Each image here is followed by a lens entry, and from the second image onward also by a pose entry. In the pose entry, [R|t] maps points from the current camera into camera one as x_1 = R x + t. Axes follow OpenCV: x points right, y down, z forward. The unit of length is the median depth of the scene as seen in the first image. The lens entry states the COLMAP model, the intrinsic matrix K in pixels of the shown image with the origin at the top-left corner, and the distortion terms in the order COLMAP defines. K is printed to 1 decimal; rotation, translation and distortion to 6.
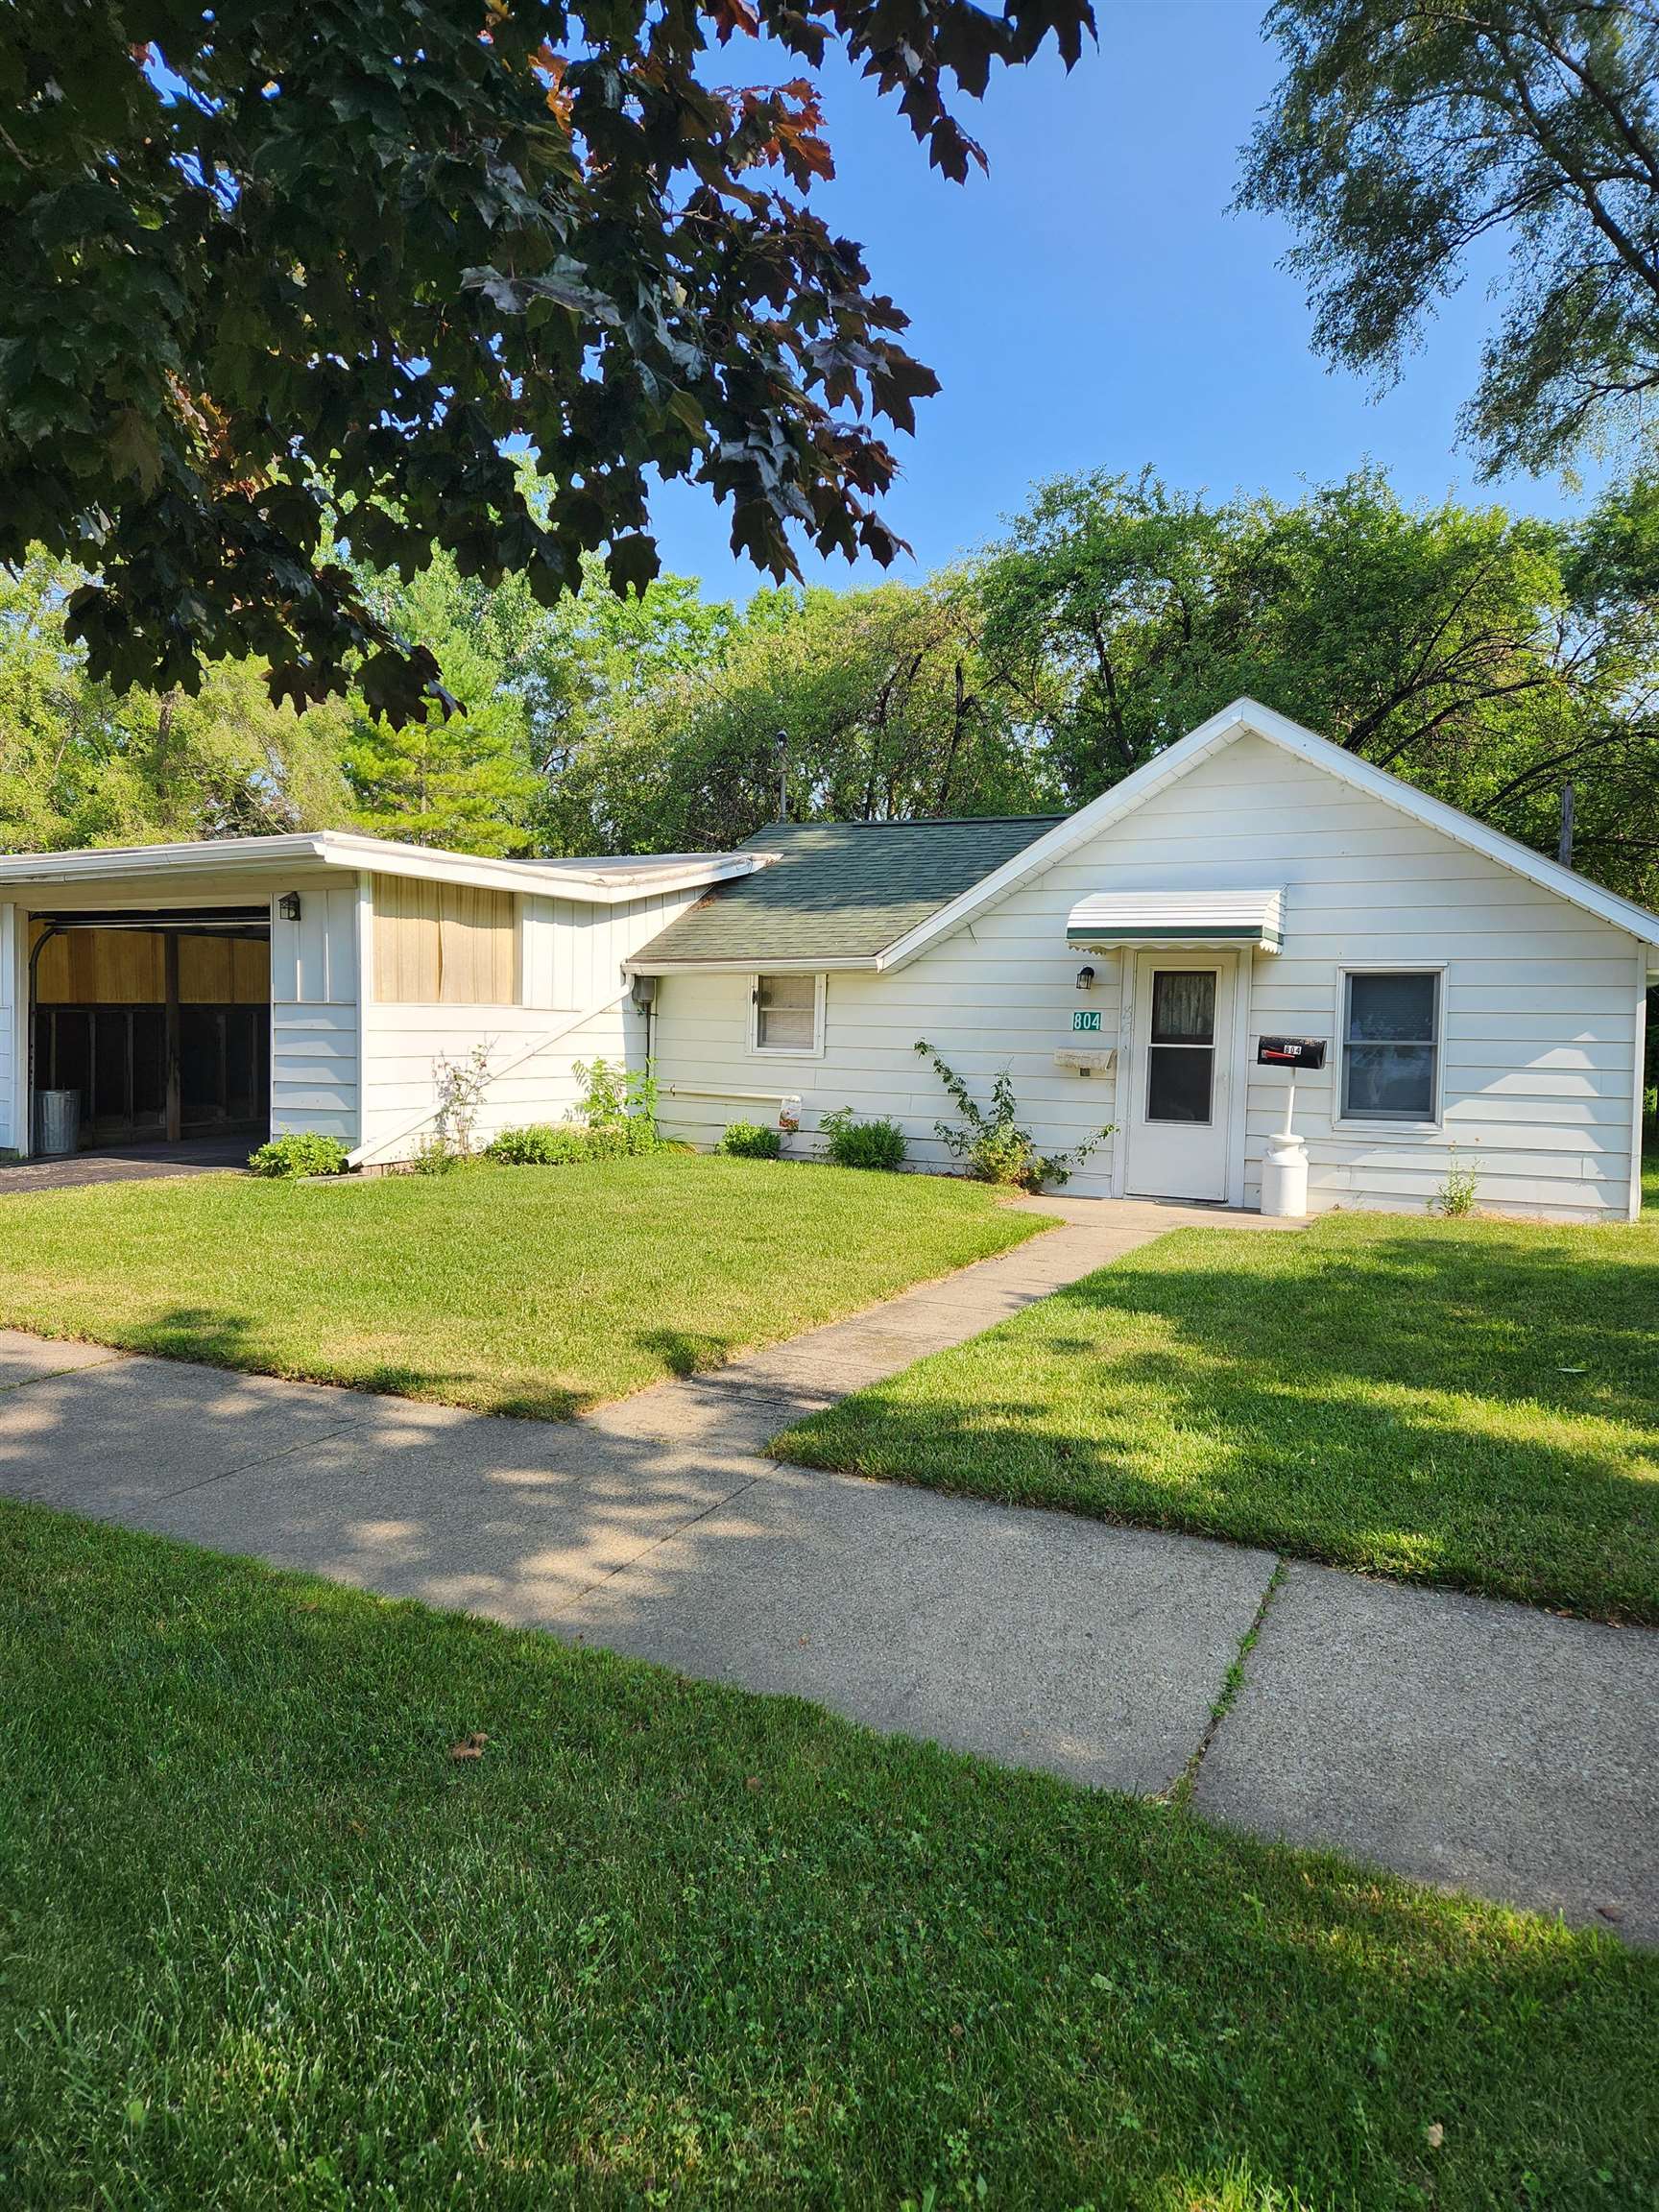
lens RADIAL K [[1485.6, 0, 824.7], [0, 1485.6, 1098.8], [0, 0, 1]] dist [0.084047, -0.065941]
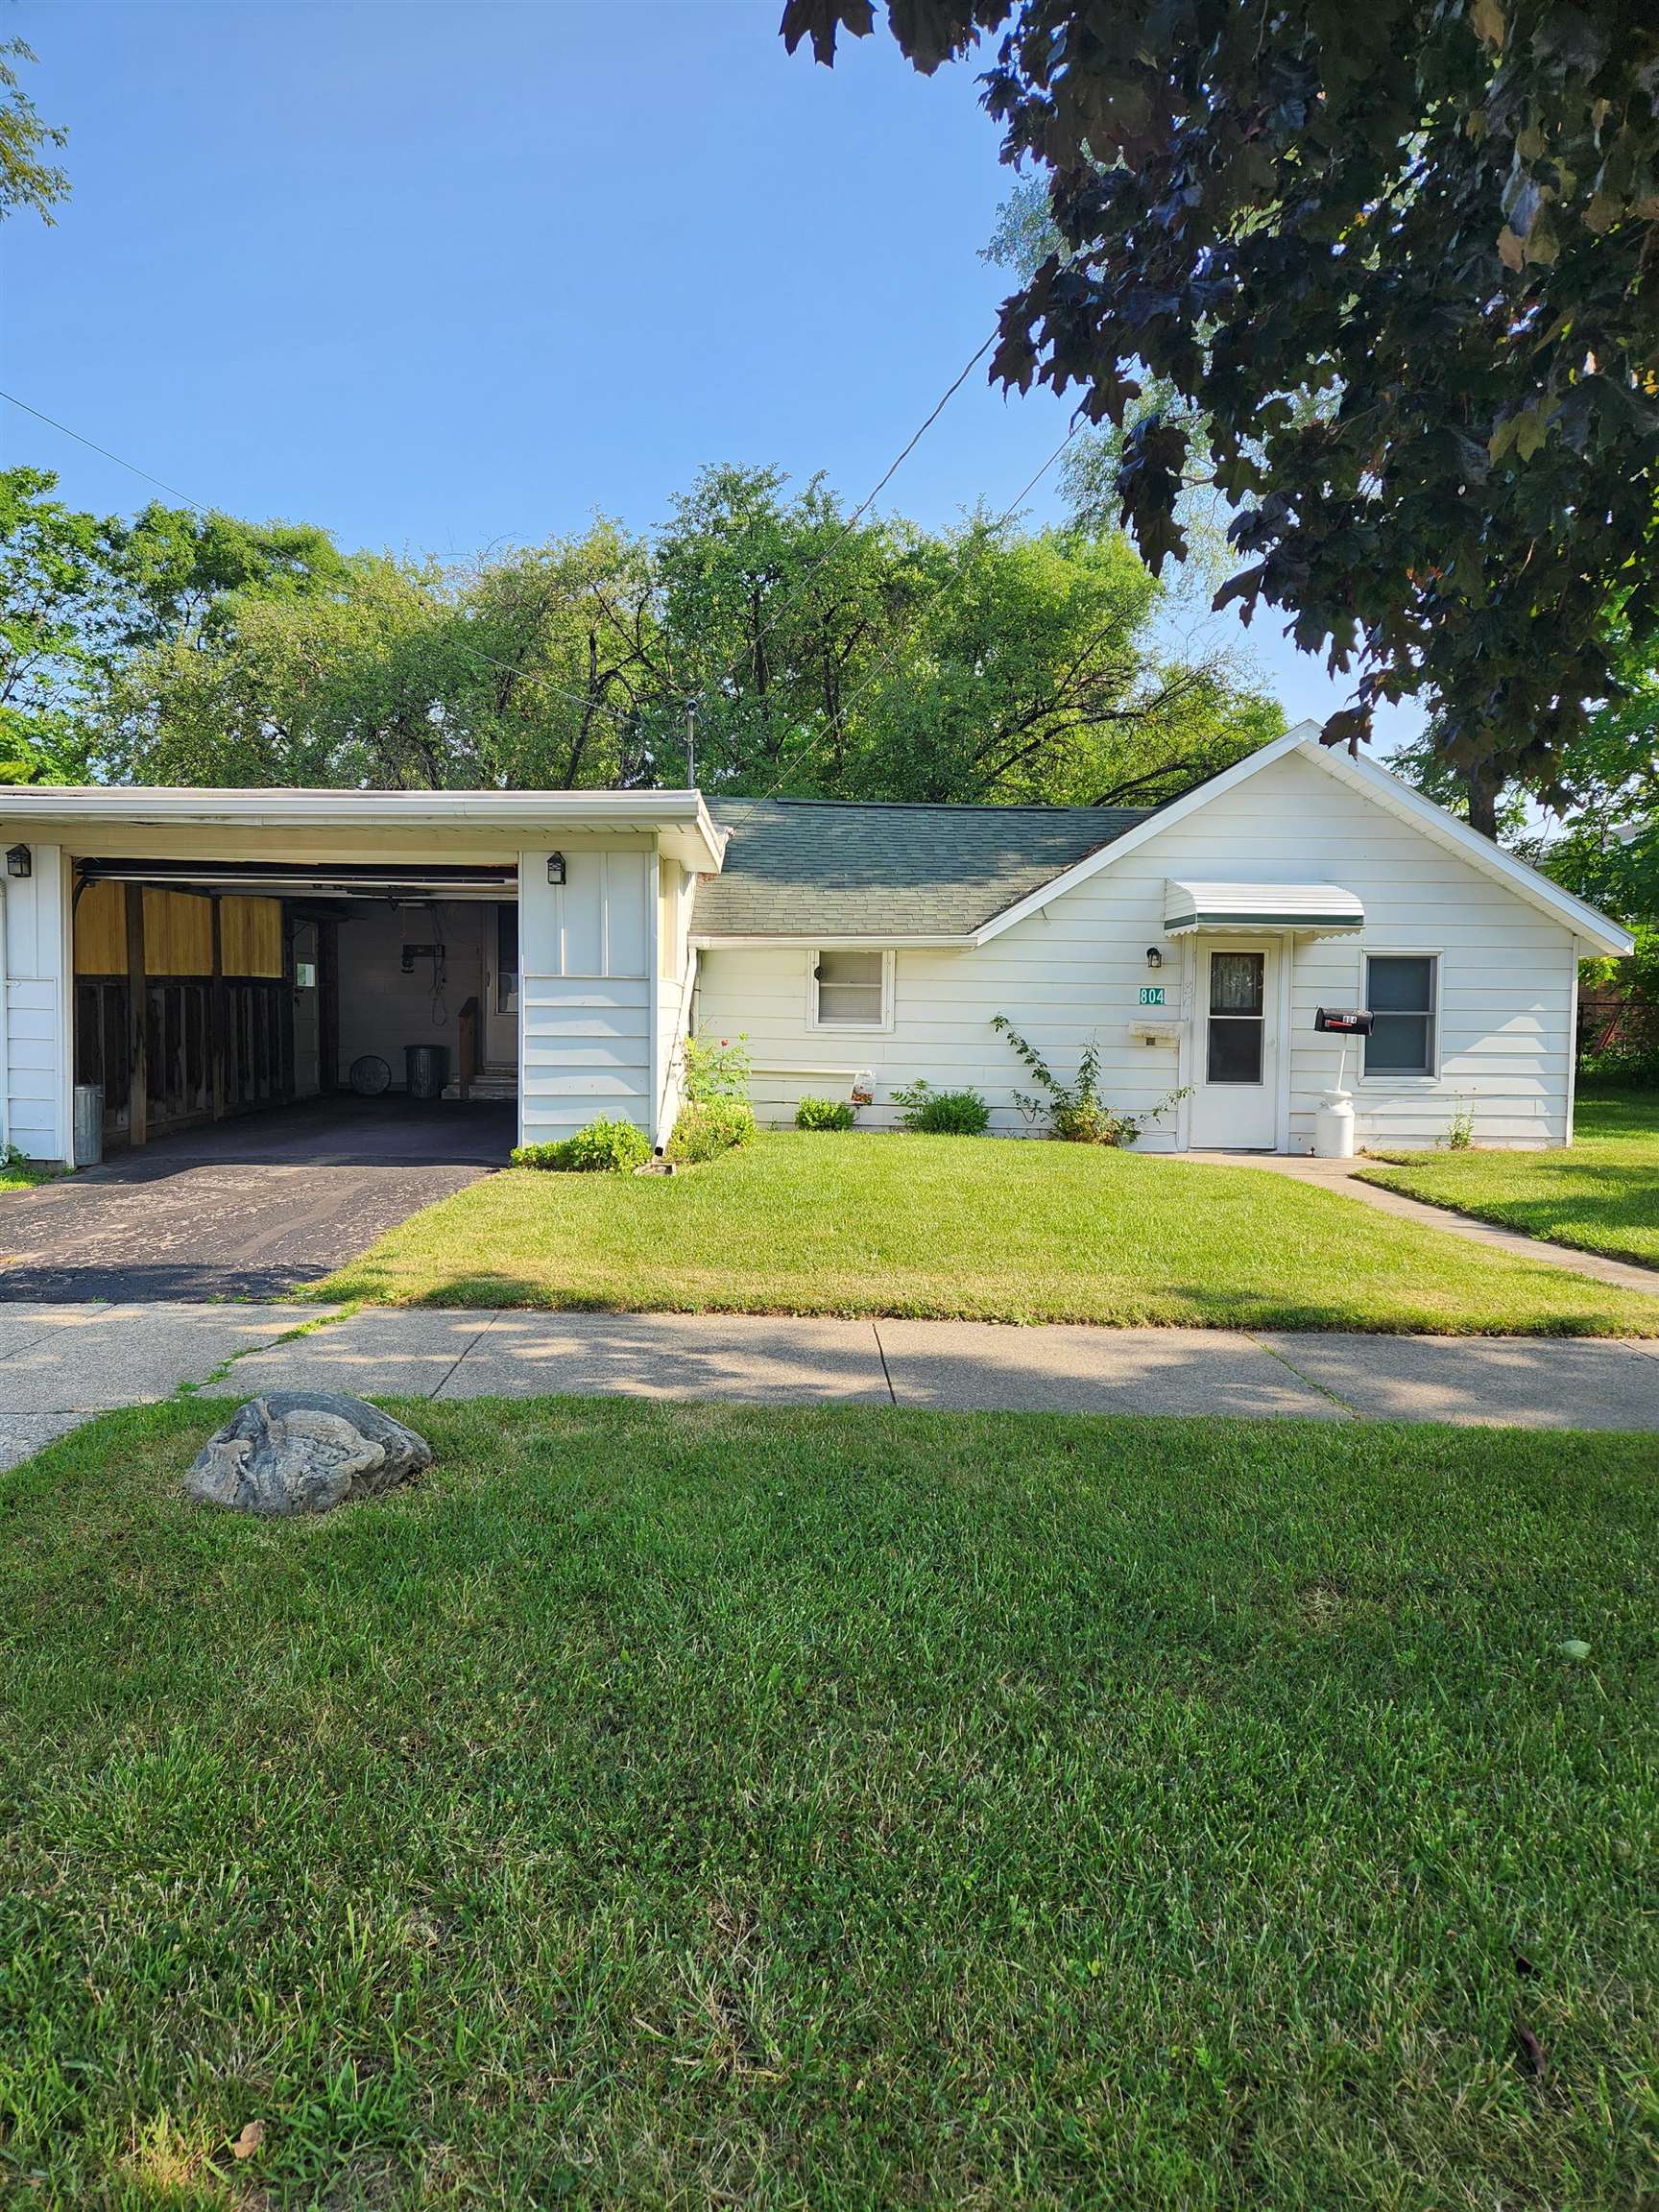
lens RADIAL K [[1485.6, 0, 824.0], [0, 1485.6, 1096.5], [0, 0, 1]] dist [0.084047, -0.065941]
pose [[0.876512, -0.033174, 0.480236, -0.596576], [0.026064, 0.999430, 0.021468, -0.007217], [-0.480674, -0.006300, 0.876877, 0.134780]]
